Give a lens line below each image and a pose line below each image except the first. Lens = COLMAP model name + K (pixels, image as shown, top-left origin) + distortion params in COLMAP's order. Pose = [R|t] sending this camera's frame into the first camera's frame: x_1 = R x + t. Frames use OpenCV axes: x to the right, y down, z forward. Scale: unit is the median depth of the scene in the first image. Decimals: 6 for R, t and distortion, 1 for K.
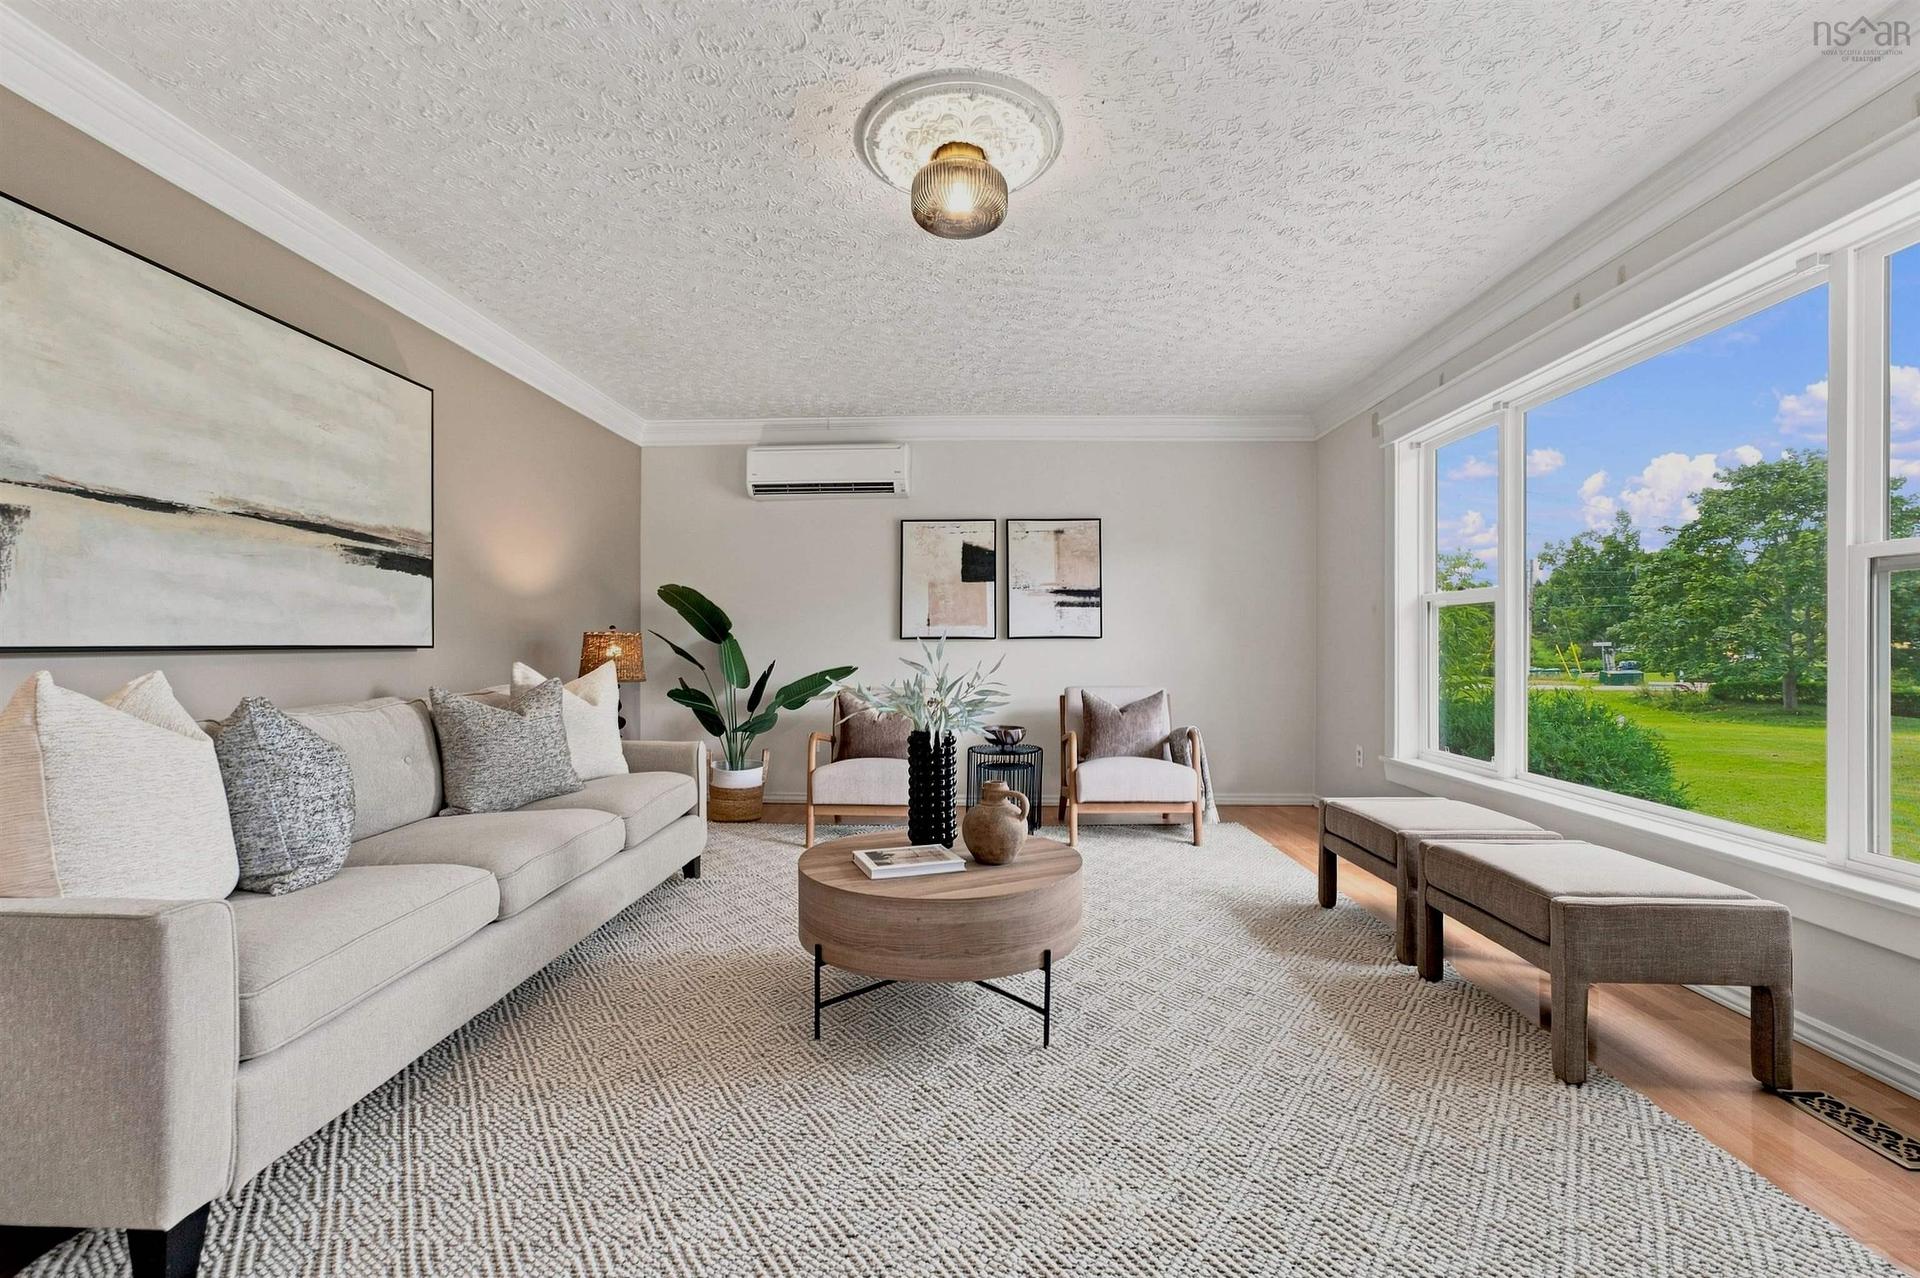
lens RADIAL K [[787.7, 0, 959.3], [0, 787.7, 647.5], [0, 0, 1]] dist [-0.038123, 0.026587]
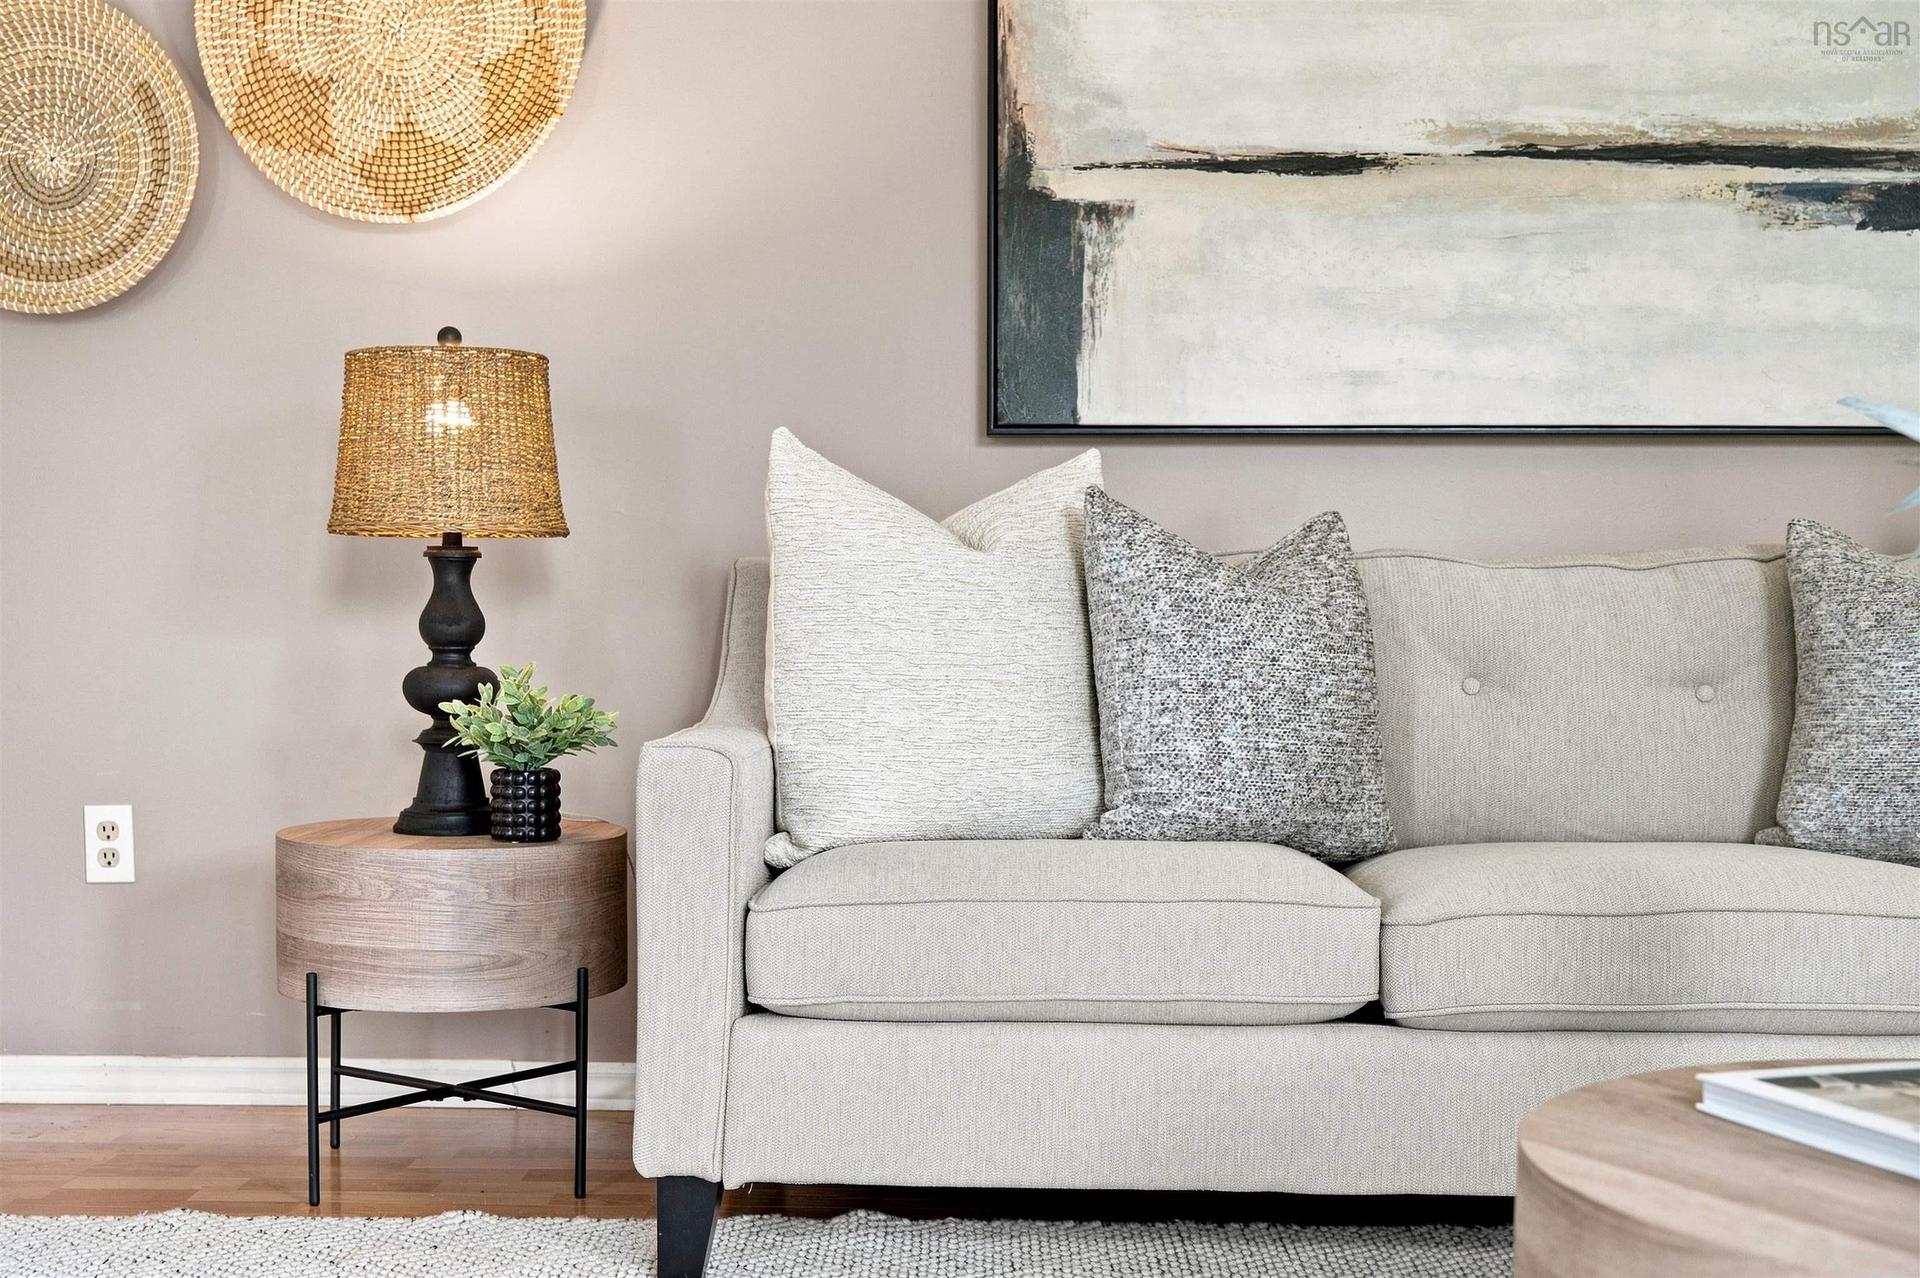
lens RADIAL K [[2494.2, 0, 963.8], [0, 2494.2, 744.0], [0, 0, 1]] dist [0.008485, 0.068763]
pose [[0.024552, 0.069587, -0.997274, 0.554178], [-0.008158, 0.997555, 0.069406, 0.077689], [0.999665, 0.006431, 0.025060, 0.536668]]
